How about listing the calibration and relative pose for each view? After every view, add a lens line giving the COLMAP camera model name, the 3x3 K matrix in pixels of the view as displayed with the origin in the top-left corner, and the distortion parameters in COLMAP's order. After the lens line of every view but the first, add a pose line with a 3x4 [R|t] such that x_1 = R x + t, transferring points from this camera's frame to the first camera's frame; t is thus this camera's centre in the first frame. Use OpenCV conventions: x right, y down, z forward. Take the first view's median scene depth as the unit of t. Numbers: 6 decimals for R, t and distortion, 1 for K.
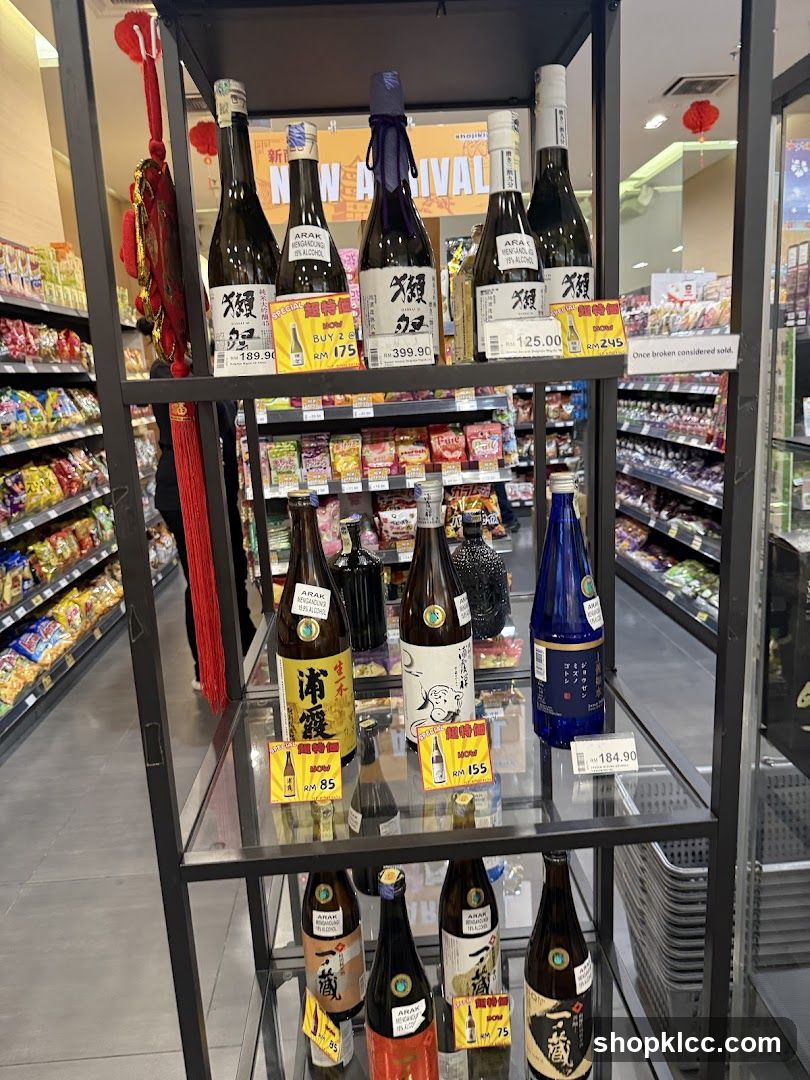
lens RADIAL K [[781.7, 0, 410.1], [0, 781.7, 533.6], [0, 0, 1]] dist [0.070409, -0.098082]
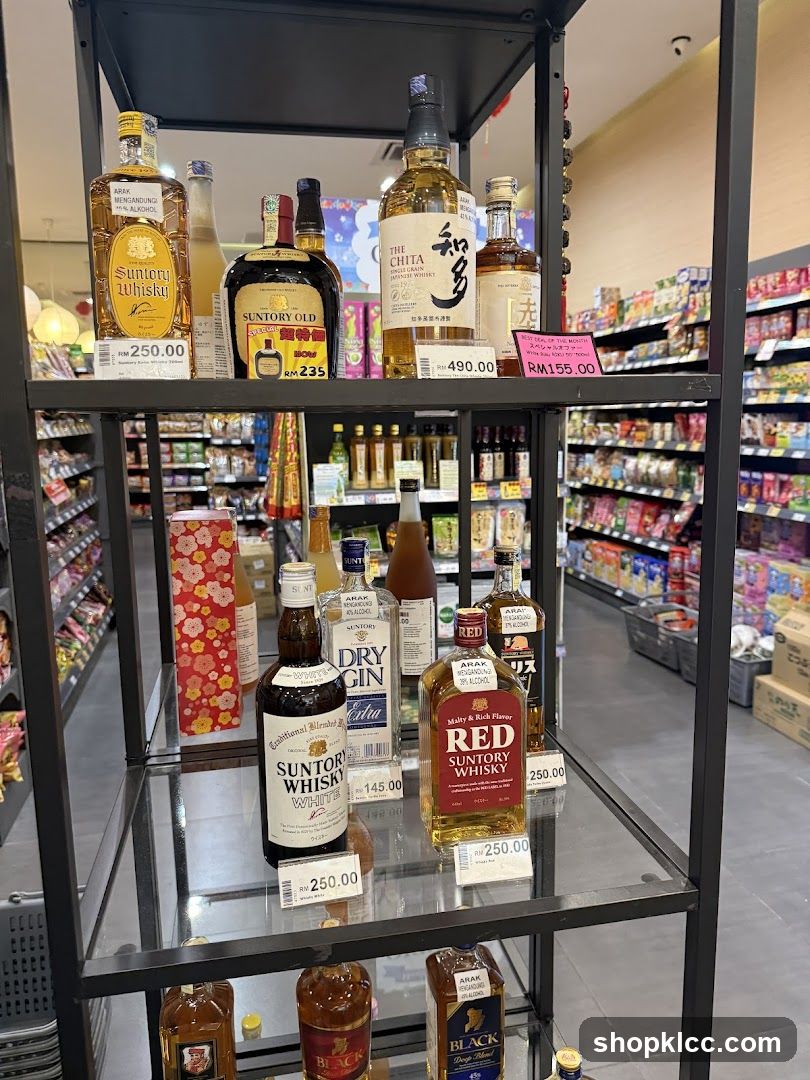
lens RADIAL K [[781.7, 0, 410.1], [0, 781.7, 533.6], [0, 0, 1]] dist [0.070409, -0.098082]
pose [[0.985418, 0.017614, 0.169238, 0.294554], [-0.007683, 0.998219, -0.059157, -0.023333], [-0.169979, 0.056994, 0.983798, 0.042300]]
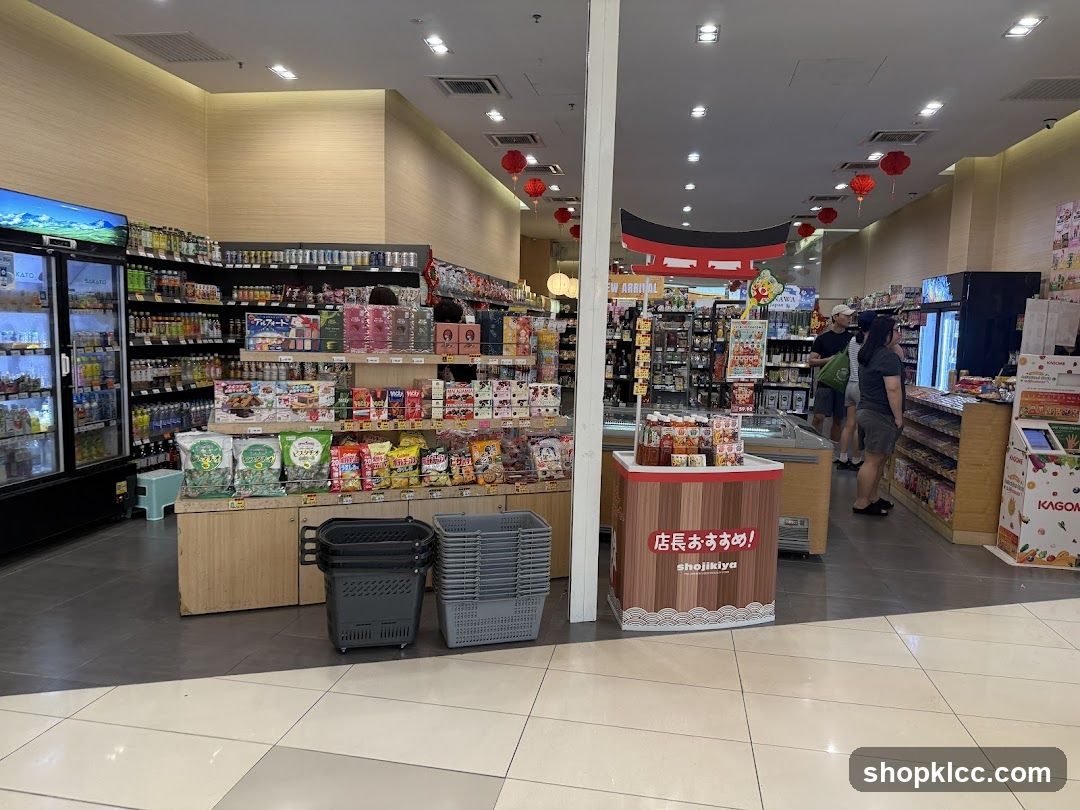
lens RADIAL K [[768.4, 0, 540.0], [0, 768.4, 405.0], [0, 0, 1]] dist [0.056252, -0.071923]
pose [[0.970360, 0.111547, -0.214378, 0.260828], [-0.132416, 0.987496, -0.085547, 0.311000], [0.202155, 0.111399, 0.972997, -1.676424]]
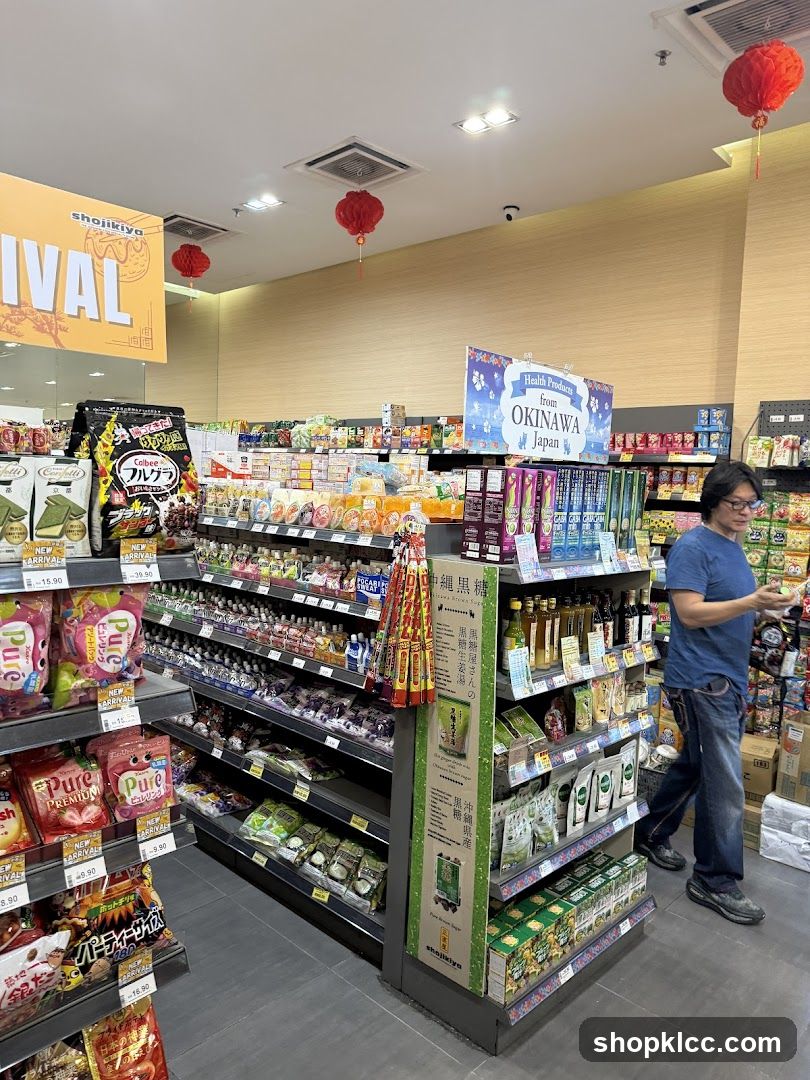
lens RADIAL K [[764.6, 0, 406.0], [0, 764.6, 537.1], [0, 0, 1]] dist [0.128781, -0.160730]
pose [[0.729701, 0.037136, 0.682757, -0.089819], [0.055291, 0.992049, -0.113052, -0.132735], [-0.681527, 0.120245, 0.721846, 0.307652]]
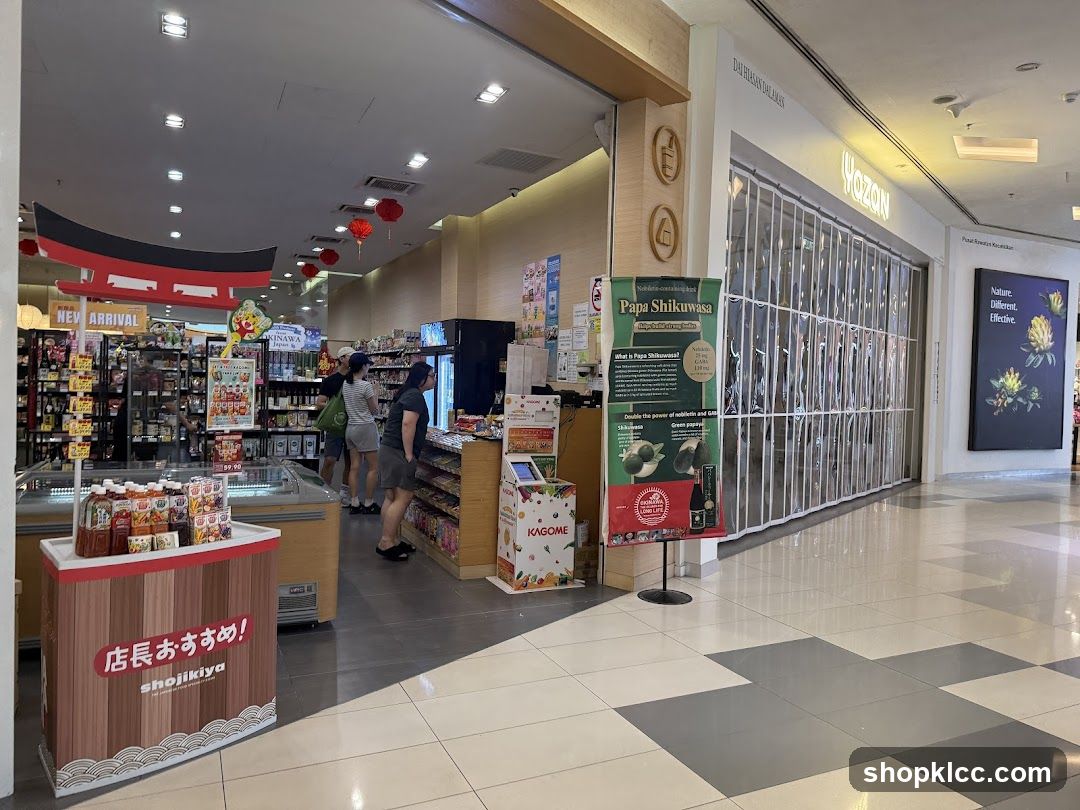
lens RADIAL K [[733.9, 0, 541.5], [0, 733.9, 401.1], [0, 0, 1]] dist [0.186613, -0.332931]
pose [[0.921395, 0.075678, 0.381189, 0.304682], [-0.004287, 0.982776, -0.184750, 0.265928], [-0.388605, 0.168593, 0.905849, -1.484108]]
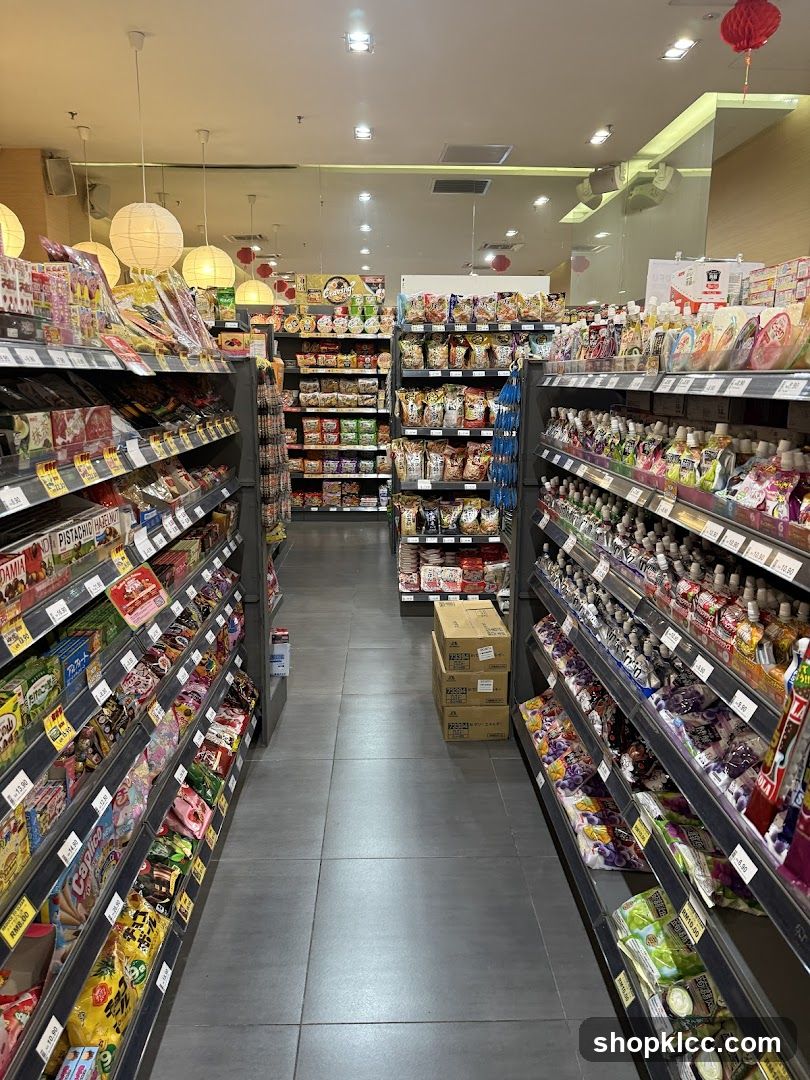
lens RADIAL K [[768.4, 0, 405.0], [0, 768.4, 540.0], [0, 0, 1]] dist [0.056252, -0.071923]
pose [[0.997344, 0.071351, -0.014603, 0.196169], [-0.071269, 0.997439, 0.006060, -0.151427], [0.014998, -0.005003, 0.999875, 0.560397]]
